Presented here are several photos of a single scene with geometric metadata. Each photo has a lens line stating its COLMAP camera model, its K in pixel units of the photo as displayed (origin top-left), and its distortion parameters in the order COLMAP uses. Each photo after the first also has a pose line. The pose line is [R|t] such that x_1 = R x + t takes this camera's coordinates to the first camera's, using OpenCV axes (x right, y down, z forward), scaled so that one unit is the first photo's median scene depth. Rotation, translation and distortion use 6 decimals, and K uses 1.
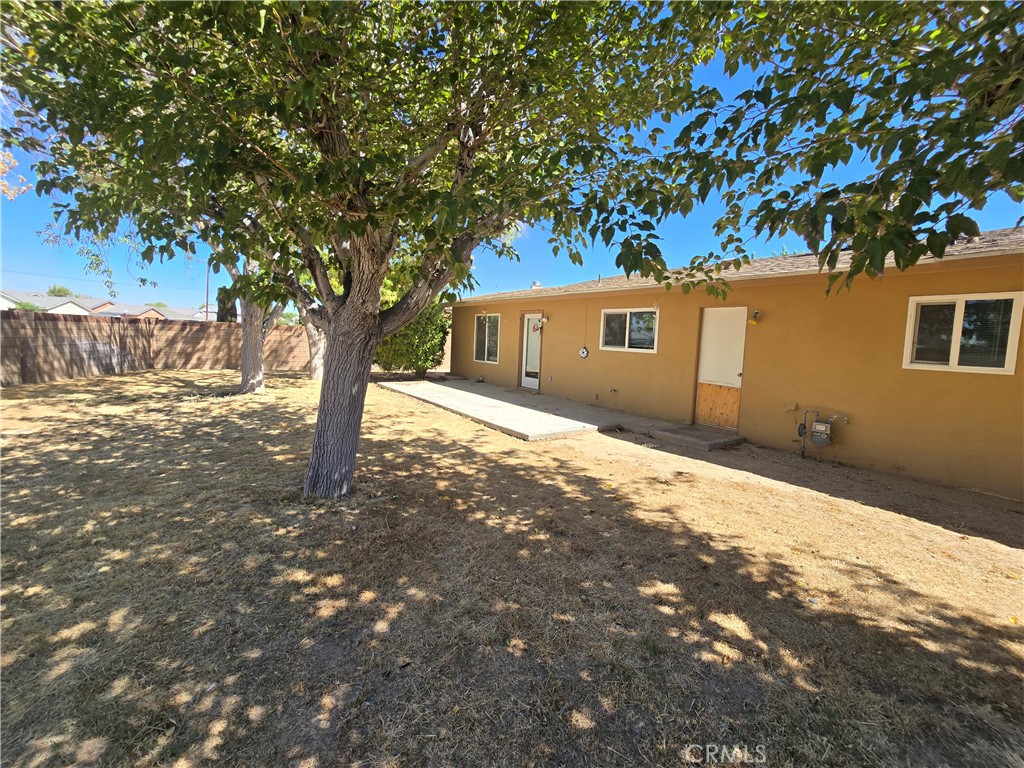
lens RADIAL K [[416.1, 0, 512.2], [0, 416.1, 380.7], [0, 0, 1]] dist [-0.001310, 0.000261]
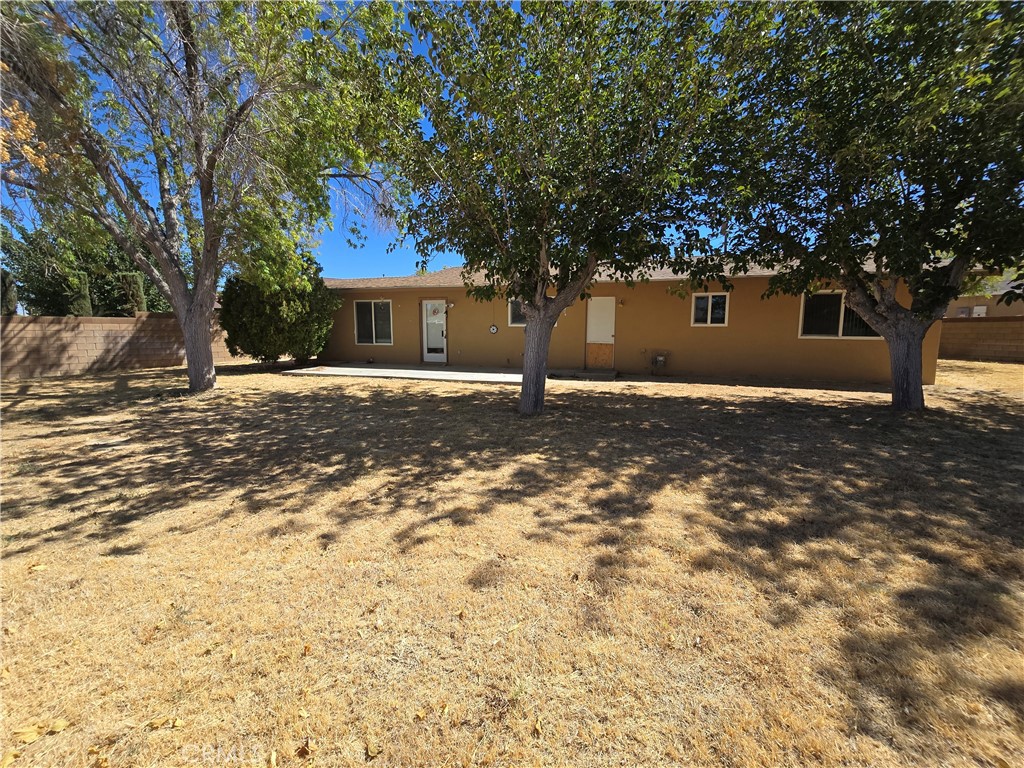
lens RADIAL K [[416.1, 0, 511.5], [0, 416.1, 383.1], [0, 0, 1]] dist [-0.001310, 0.000261]
pose [[0.832828, -0.120219, 0.540320, -0.426096], [0.089286, 0.992524, 0.083210, -0.001243], [-0.546284, -0.021057, 0.837335, -0.137102]]
